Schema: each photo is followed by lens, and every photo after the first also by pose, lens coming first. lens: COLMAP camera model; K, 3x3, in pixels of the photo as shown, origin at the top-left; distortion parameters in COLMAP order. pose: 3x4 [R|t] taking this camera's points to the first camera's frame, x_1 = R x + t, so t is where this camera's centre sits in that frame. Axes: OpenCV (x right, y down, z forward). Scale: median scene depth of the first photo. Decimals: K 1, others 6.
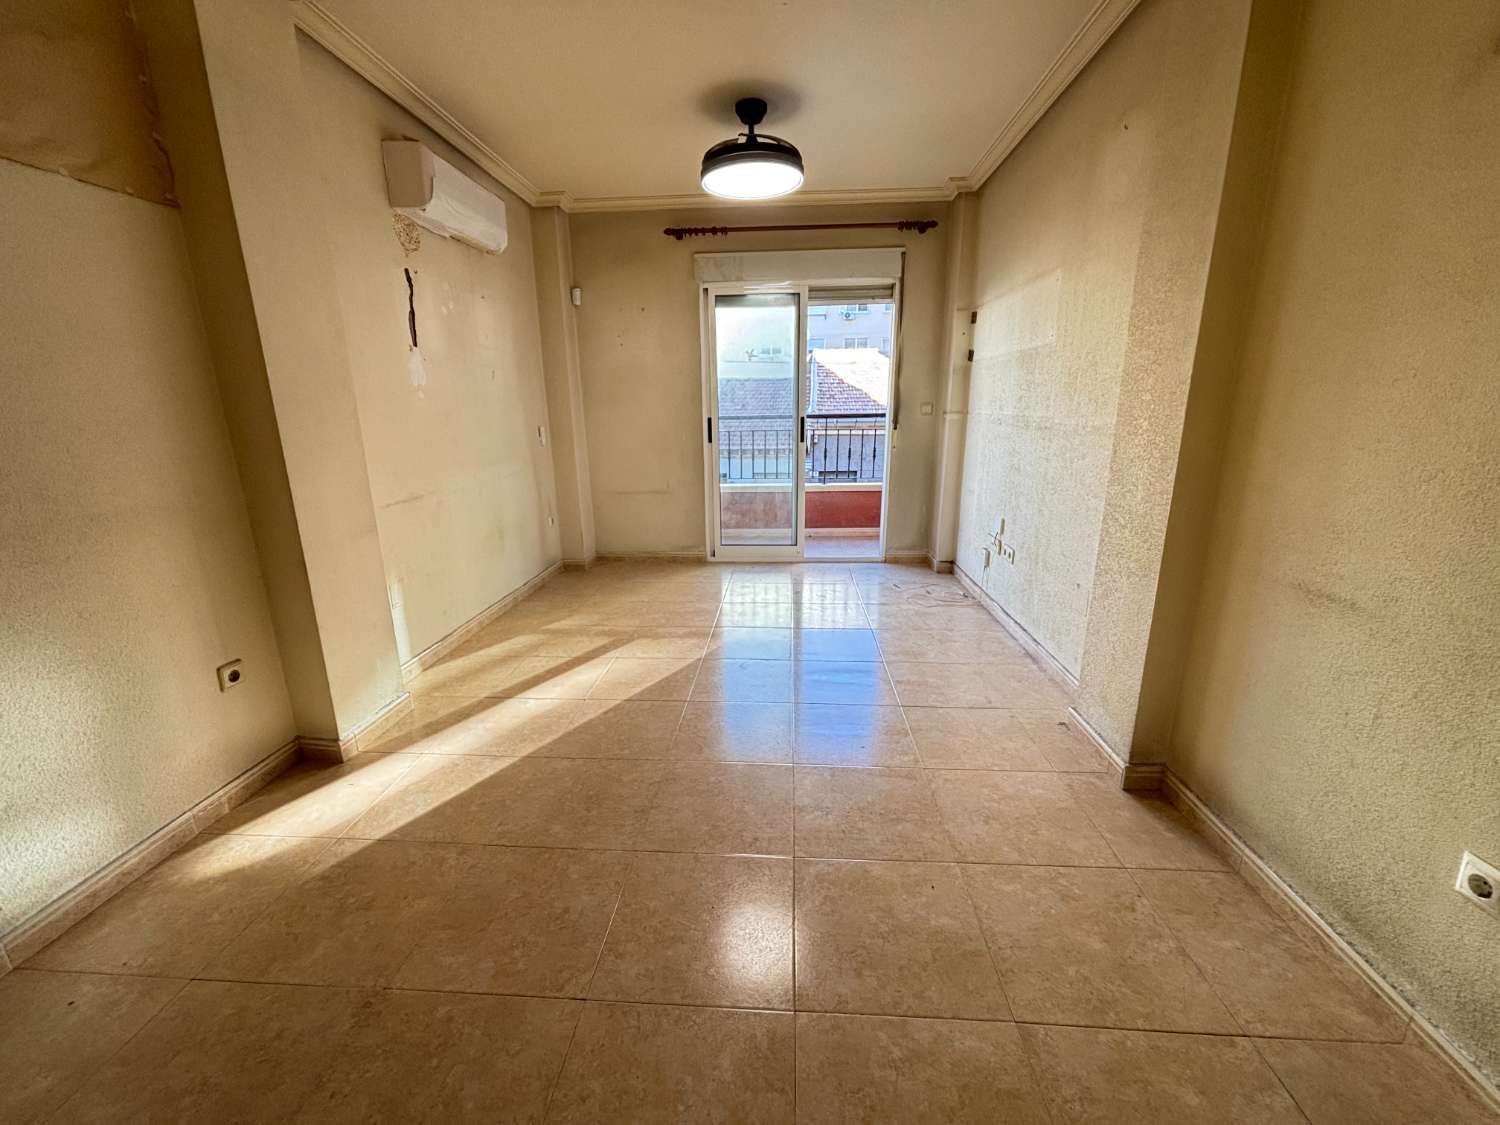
lens RADIAL K [[604.1, 0, 750.0], [0, 604.1, 562.5], [0, 0, 1]] dist [-0.010573, 0.000281]
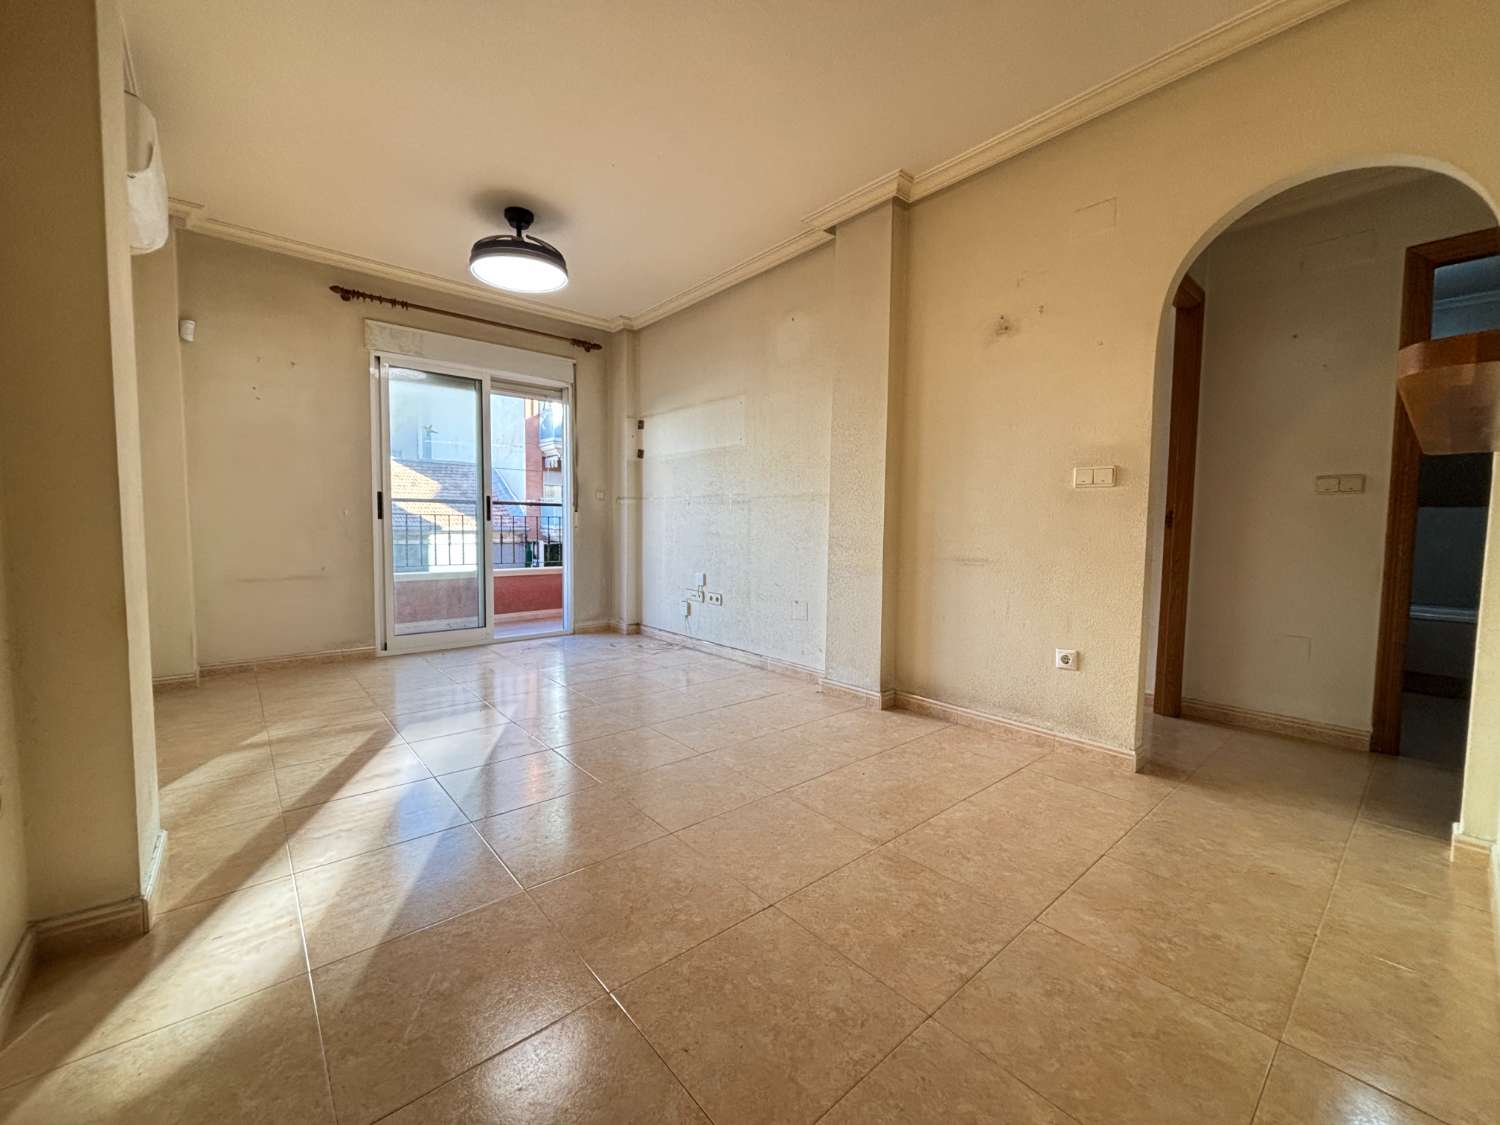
lens RADIAL K [[602.3, 0, 747.6], [0, 602.3, 562.3], [0, 0, 1]] dist [-0.000725, -0.000071]
pose [[0.714059, -0.022972, 0.699709, -0.348714], [0.156269, 0.979474, -0.127317, 0.068910], [-0.682422, 0.200255, 0.702992, 0.023190]]
